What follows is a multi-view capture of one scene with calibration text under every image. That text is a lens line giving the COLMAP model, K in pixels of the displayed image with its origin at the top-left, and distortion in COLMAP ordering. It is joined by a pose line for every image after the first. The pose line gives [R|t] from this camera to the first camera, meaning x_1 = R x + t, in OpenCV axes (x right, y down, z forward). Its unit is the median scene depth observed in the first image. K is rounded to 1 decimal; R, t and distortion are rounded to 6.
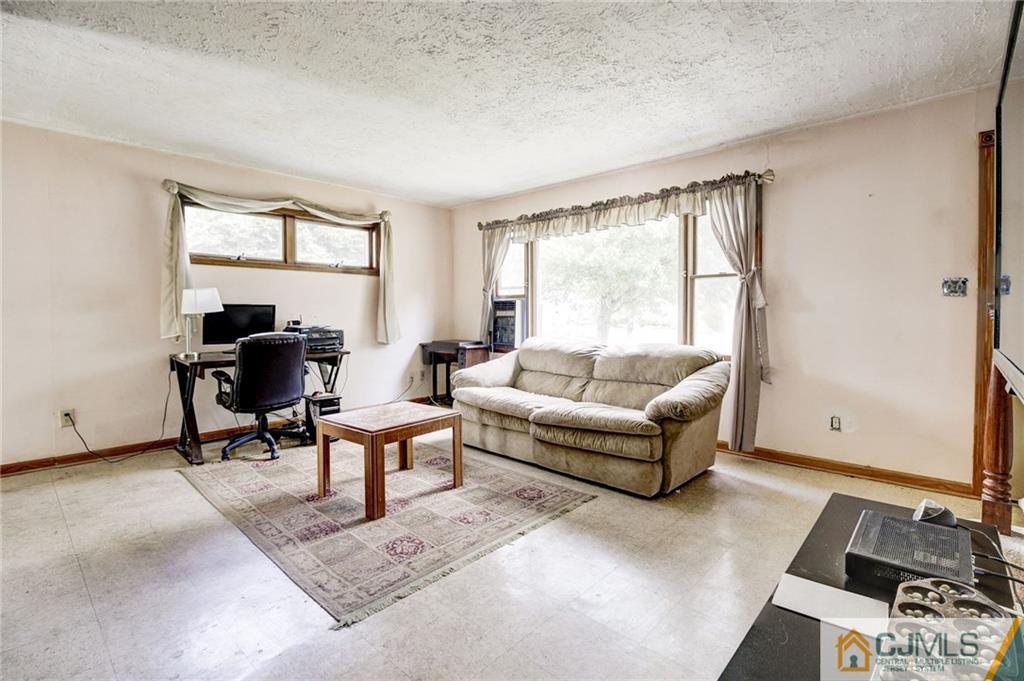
lens RADIAL K [[477.1, 0, 516.2], [0, 477.1, 323.4], [0, 0, 1]] dist [0.003796, 0.000276]
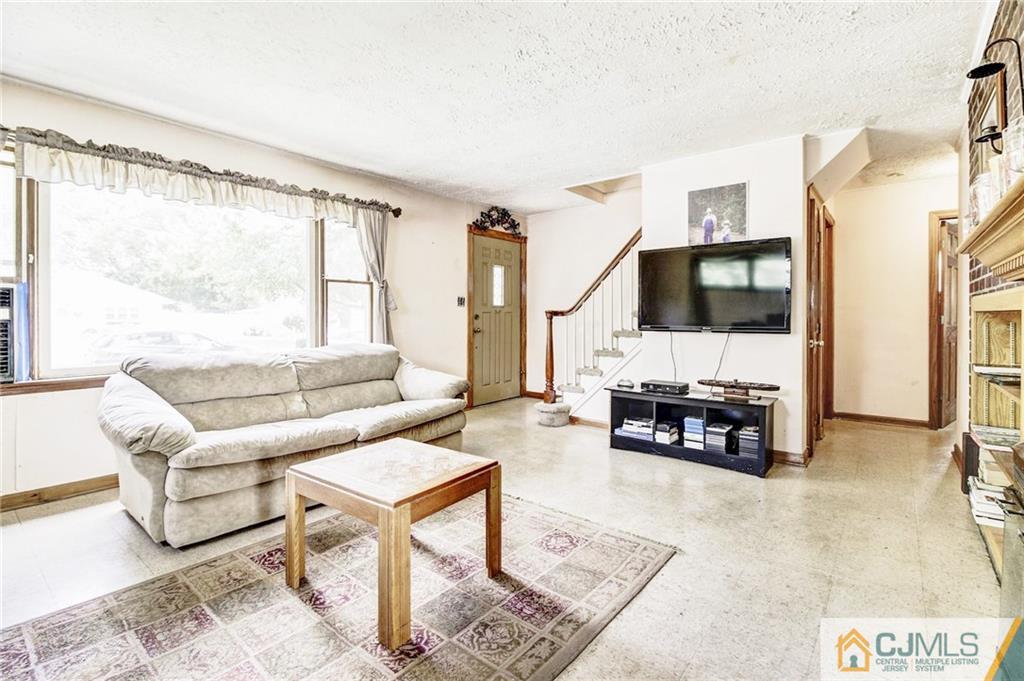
lens RADIAL K [[477.1, 0, 516.2], [0, 477.1, 323.4], [0, 0, 1]] dist [0.003796, 0.000276]
pose [[-0.076910, -0.016378, 0.996904, -0.757183], [0.017726, 0.999685, 0.017791, -0.014432], [-0.996880, 0.019039, -0.076595, 0.707268]]
